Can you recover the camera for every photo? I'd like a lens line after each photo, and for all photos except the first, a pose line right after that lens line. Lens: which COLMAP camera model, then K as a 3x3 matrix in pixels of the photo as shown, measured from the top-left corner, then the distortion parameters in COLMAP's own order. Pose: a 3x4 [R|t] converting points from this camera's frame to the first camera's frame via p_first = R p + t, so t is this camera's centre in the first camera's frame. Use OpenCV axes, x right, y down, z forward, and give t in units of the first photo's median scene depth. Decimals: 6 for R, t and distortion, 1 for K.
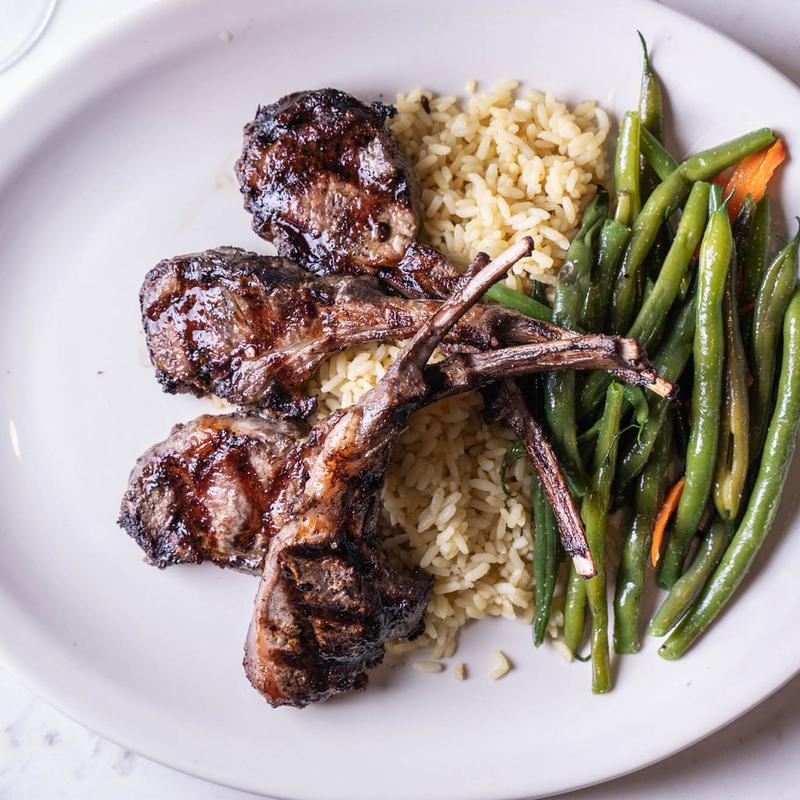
lens RADIAL K [[2733.9, 0, 399.9], [0, 2733.9, 397.0], [0, 0, 1]] dist [-0.033856, 0.000000]
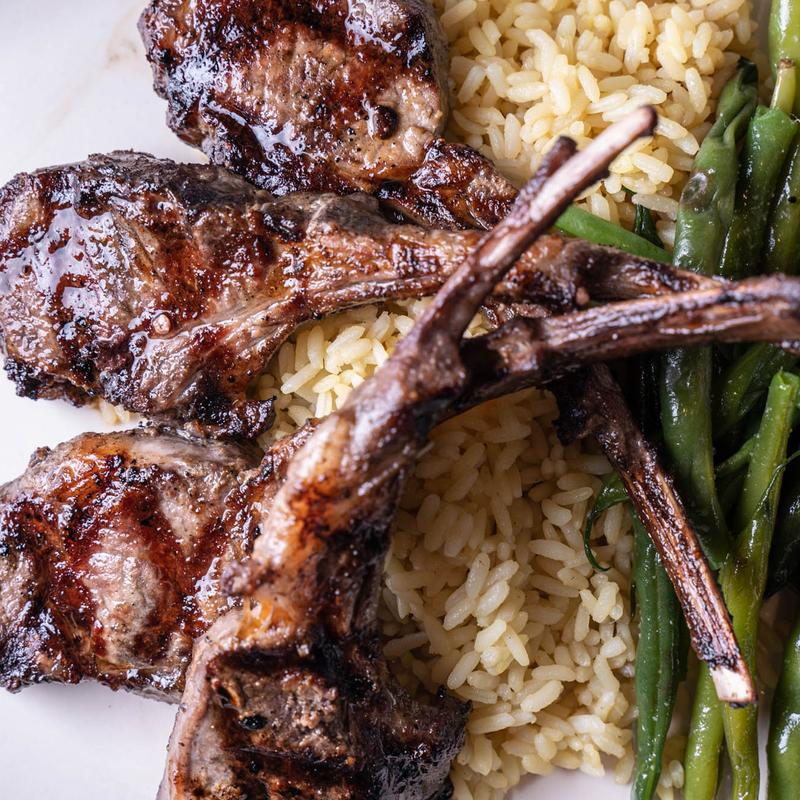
lens RADIAL K [[2733.9, 0, 400.1], [0, 2733.9, 404.7], [0, 0, 1]] dist [-0.033856, 0.000000]
pose [[0.999807, 0.002064, 0.019542, -0.014662], [-0.001181, 0.998983, -0.045070, 0.027694], [-0.019615, 0.045038, 0.998793, 0.407870]]
